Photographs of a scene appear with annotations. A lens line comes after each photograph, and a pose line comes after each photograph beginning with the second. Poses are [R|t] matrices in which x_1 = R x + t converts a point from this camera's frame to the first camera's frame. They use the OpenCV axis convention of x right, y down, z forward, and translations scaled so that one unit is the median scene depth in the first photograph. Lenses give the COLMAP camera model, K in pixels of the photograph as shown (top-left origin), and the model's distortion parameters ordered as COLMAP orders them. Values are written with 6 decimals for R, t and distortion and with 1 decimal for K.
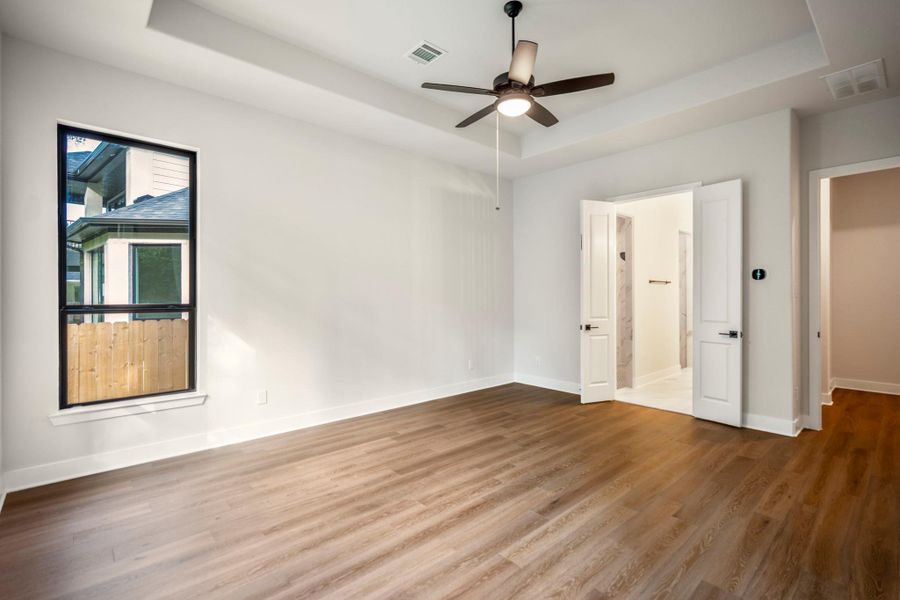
lens RADIAL K [[416.1, 0, 446.6], [0, 416.1, 296.8], [0, 0, 1]] dist [0.002095, 0.000667]
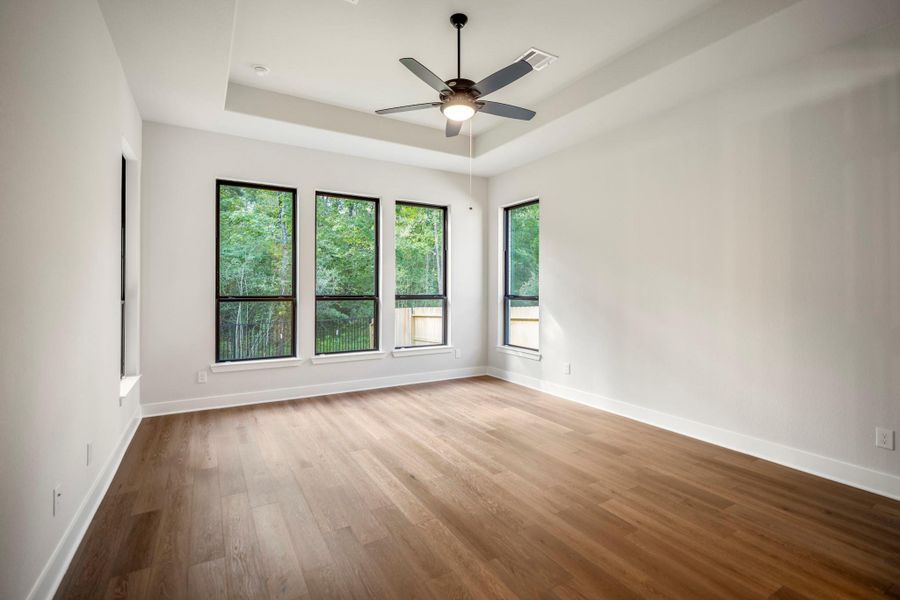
lens RADIAL K [[416.1, 0, 448.4], [0, 416.1, 293.2], [0, 0, 1]] dist [0.002095, 0.000667]
pose [[-0.202341, 0.009130, -0.979273, 1.162098], [-0.001089, 0.999954, 0.009547, -0.007576], [0.979315, 0.002998, -0.202322, 1.154433]]
